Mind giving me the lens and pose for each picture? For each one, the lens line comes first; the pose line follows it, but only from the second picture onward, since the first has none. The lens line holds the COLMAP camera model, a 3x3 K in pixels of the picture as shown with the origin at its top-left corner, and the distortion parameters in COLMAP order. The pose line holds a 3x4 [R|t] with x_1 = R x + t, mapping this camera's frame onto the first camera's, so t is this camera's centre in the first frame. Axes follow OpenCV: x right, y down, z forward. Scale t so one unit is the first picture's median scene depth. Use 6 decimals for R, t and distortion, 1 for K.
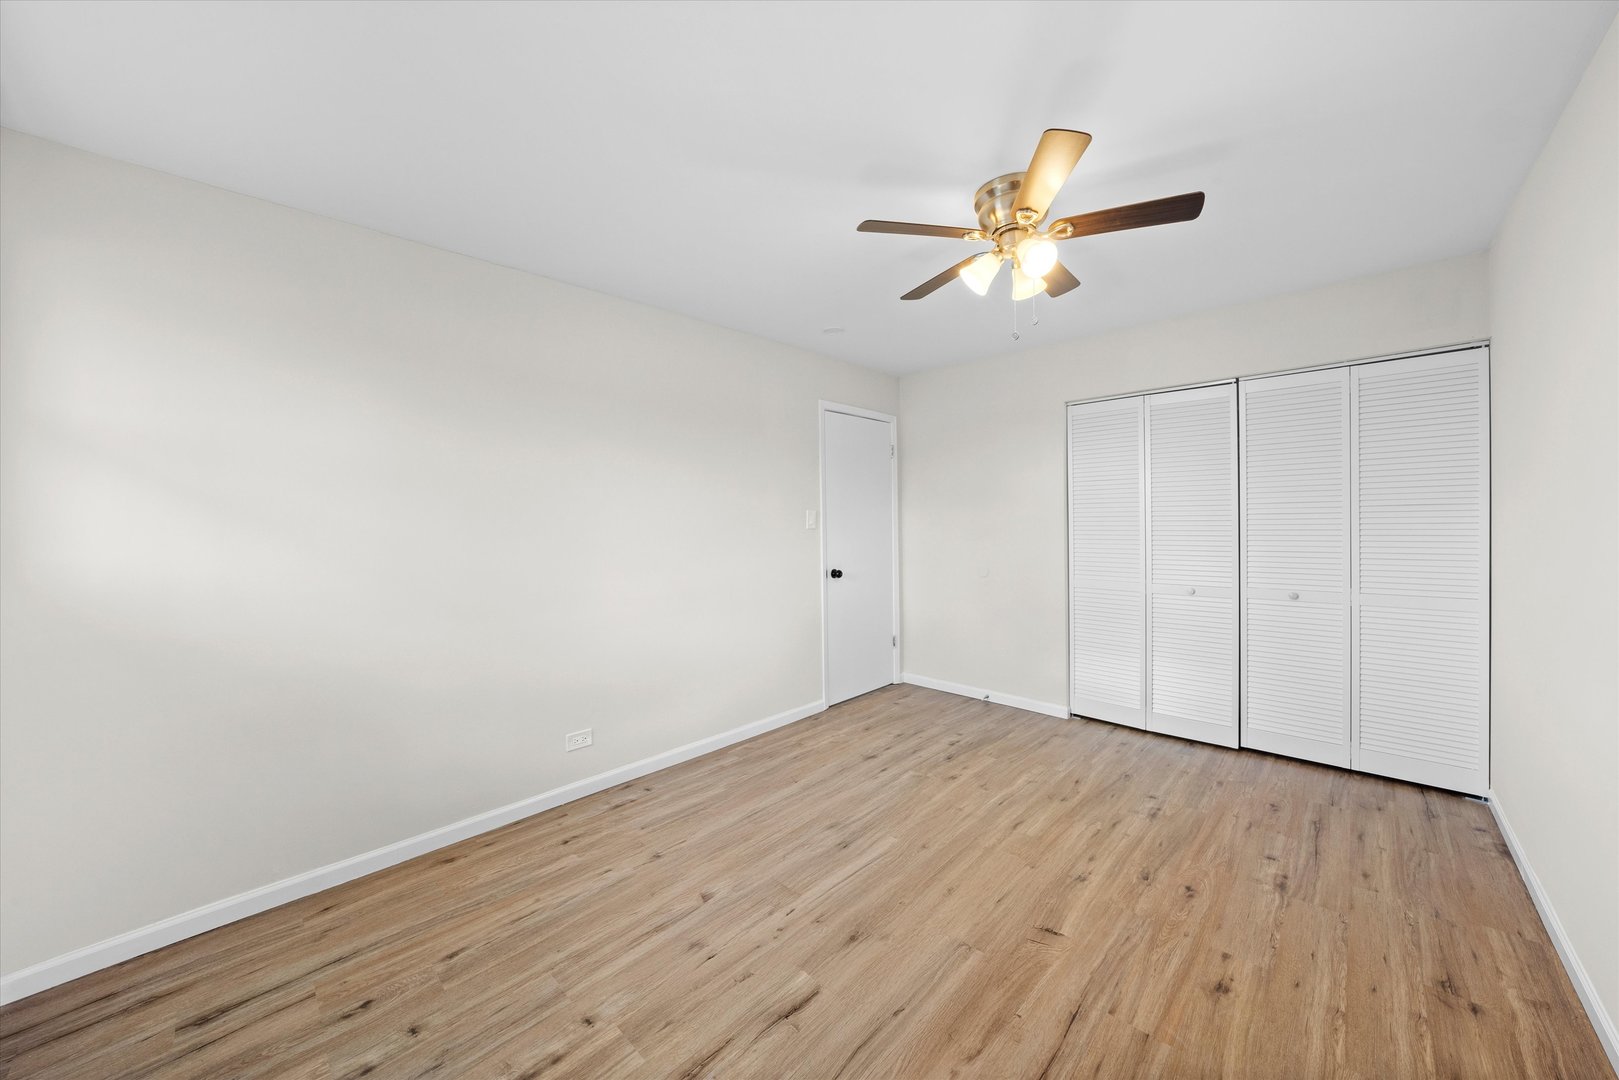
lens RADIAL K [[574.1, 0, 820.1], [0, 574.1, 529.0], [0, 0, 1]] dist [-0.012241, 0.000808]
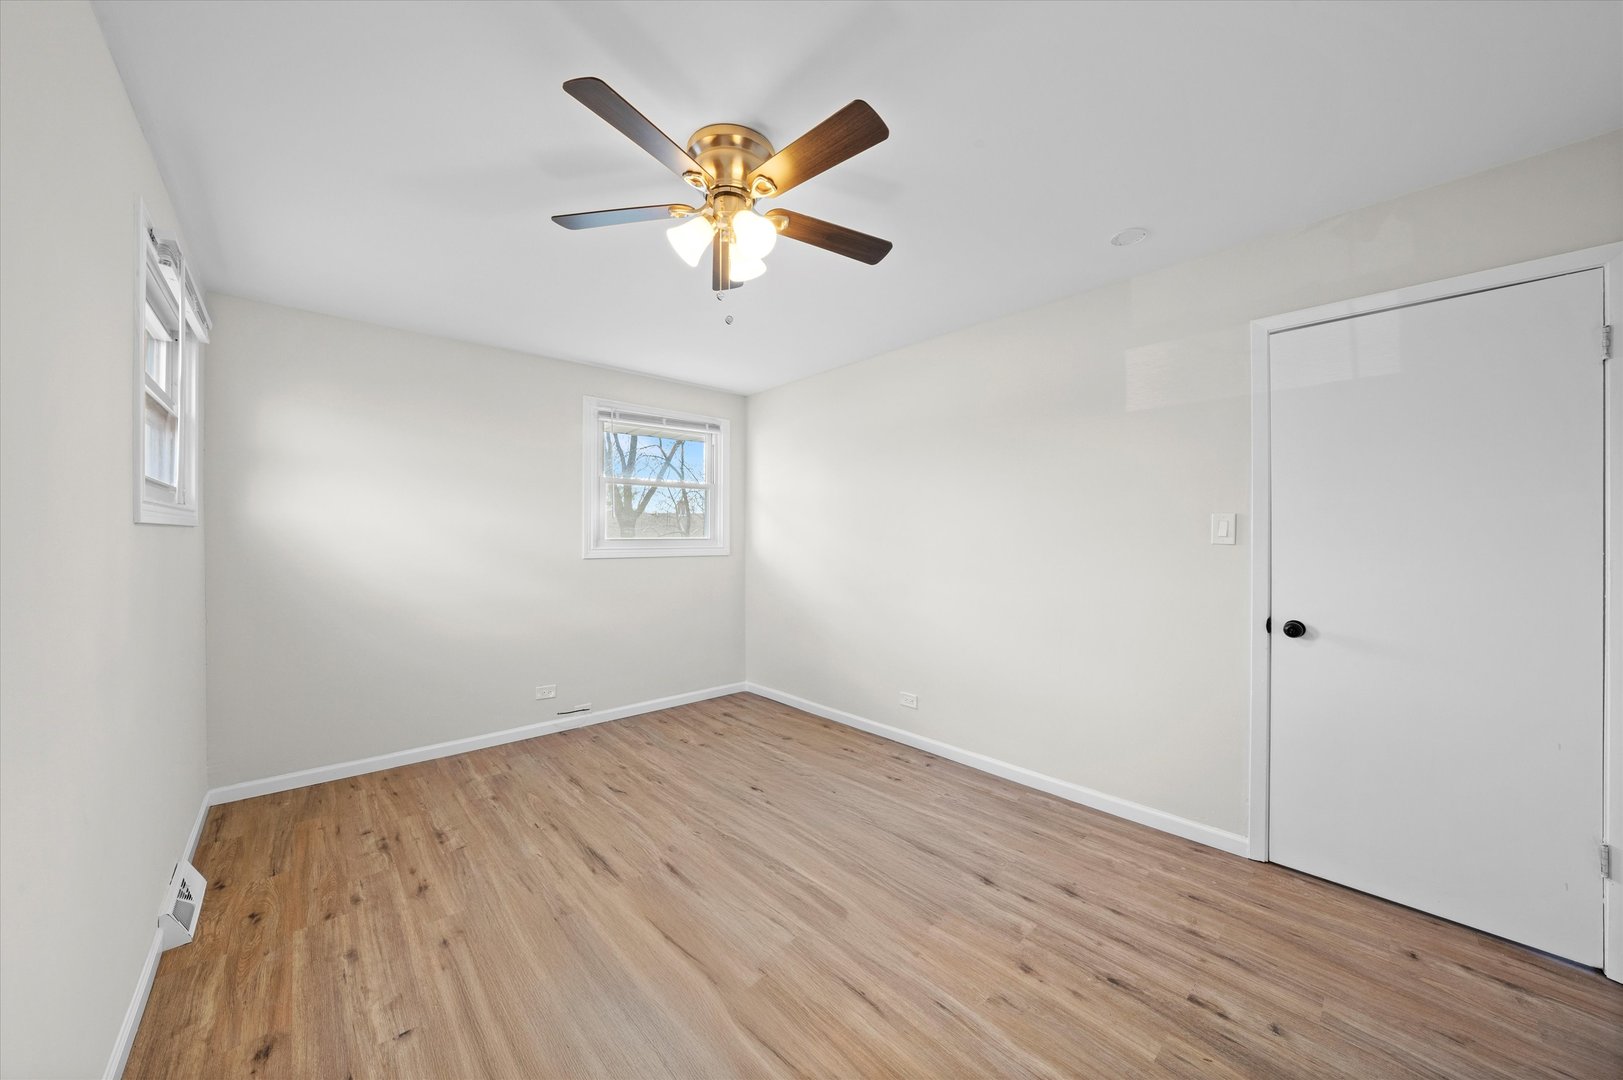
lens RADIAL K [[575.5, 0, 808.8], [0, 575.5, 534.8], [0, 0, 1]] dist [-0.012241, 0.000808]
pose [[-0.074617, 0.013388, -0.997122, 0.885799], [-0.009725, 0.999853, 0.014152, -0.020088], [0.997165, 0.010753, -0.074476, 0.870619]]
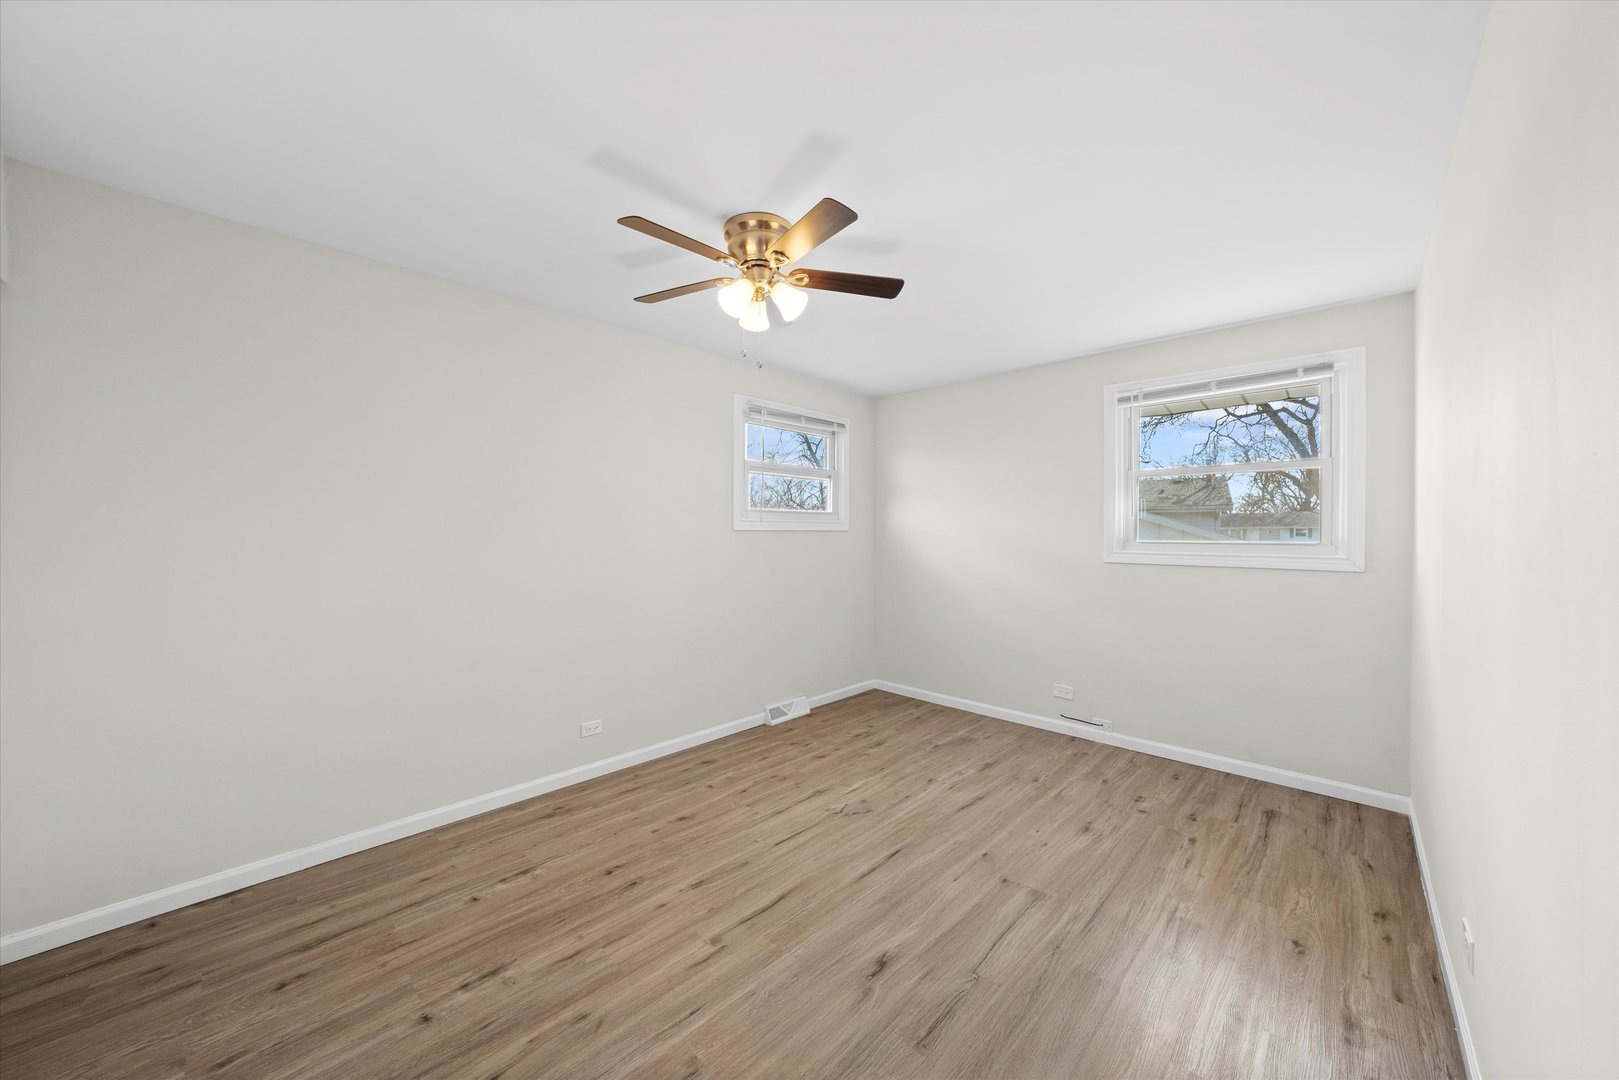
lens RADIAL K [[574.1, 0, 801.0], [0, 574.1, 537.3], [0, 0, 1]] dist [-0.012241, 0.000808]
pose [[-0.999655, 0.012890, 0.022886, 0.177902], [0.013242, 0.999795, 0.015321, -0.022555], [-0.022683, 0.015619, -0.999621, 1.531805]]
